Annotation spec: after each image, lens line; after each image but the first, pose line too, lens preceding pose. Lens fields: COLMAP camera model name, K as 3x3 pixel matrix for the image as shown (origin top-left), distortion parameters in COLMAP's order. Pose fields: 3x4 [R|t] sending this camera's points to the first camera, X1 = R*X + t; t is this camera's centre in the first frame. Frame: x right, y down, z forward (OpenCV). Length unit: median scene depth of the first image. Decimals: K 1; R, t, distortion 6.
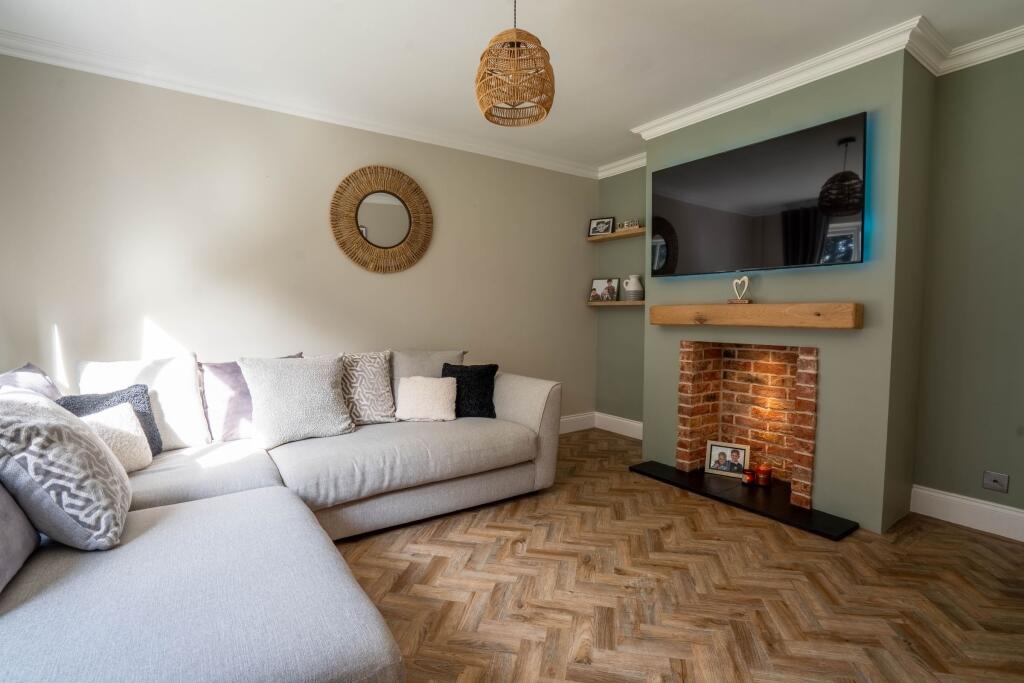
lens RADIAL K [[482.2, 0, 509.0], [0, 482.2, 338.5], [0, 0, 1]] dist [-0.058969, 0.023969]
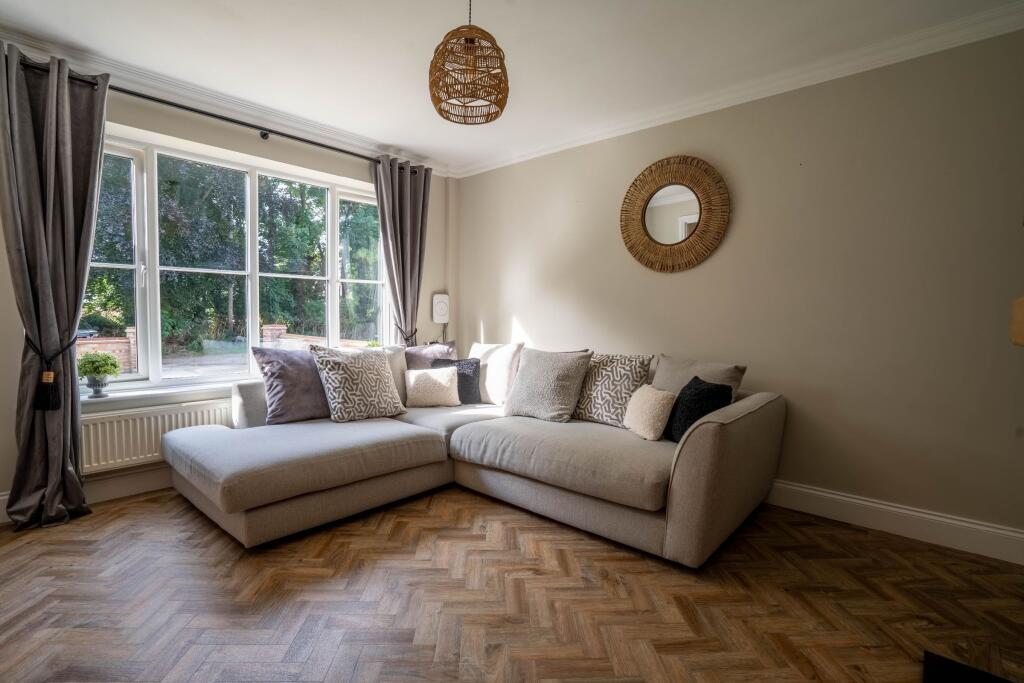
lens RADIAL K [[482.2, 0, 509.0], [0, 482.2, 338.5], [0, 0, 1]] dist [-0.058969, 0.023969]
pose [[0.229647, 0.046021, -0.972185, 1.022169], [-0.060223, 0.997639, 0.033000, -0.037027], [0.971409, 0.050969, 0.231877, 0.878087]]
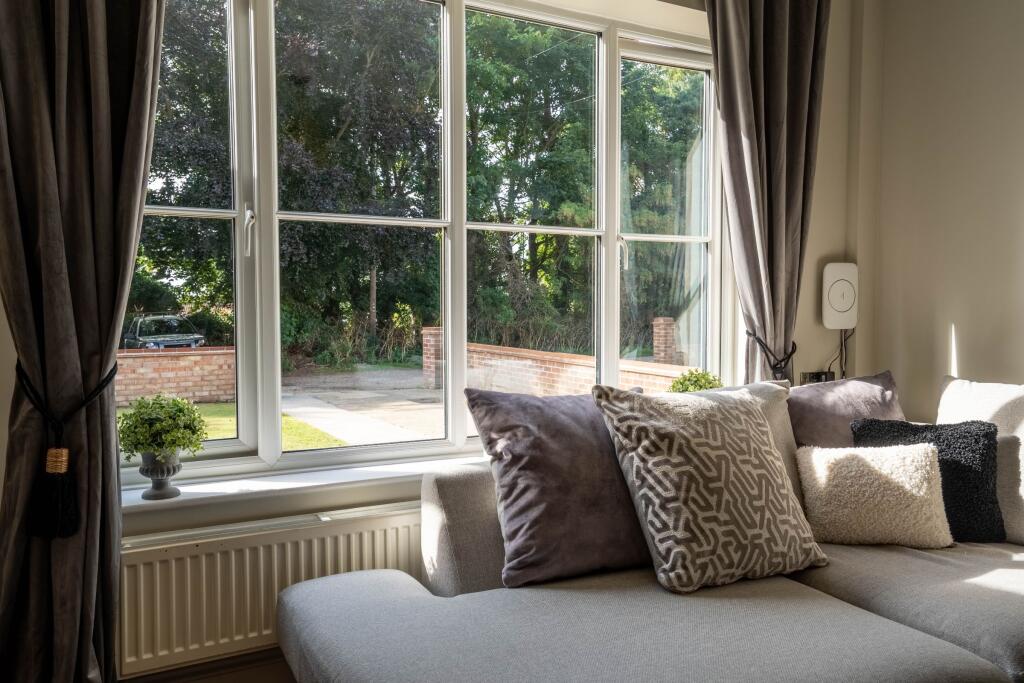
lens RADIAL K [[790.9, 0, 512.0], [0, 790.9, 341.5], [0, 0, 1]] dist [-0.047215, 0.112956]
pose [[-0.121394, 0.038476, -0.991858, 0.386935], [-0.052091, 0.997625, 0.045075, -0.027391], [0.991237, 0.057139, -0.119102, 0.608423]]
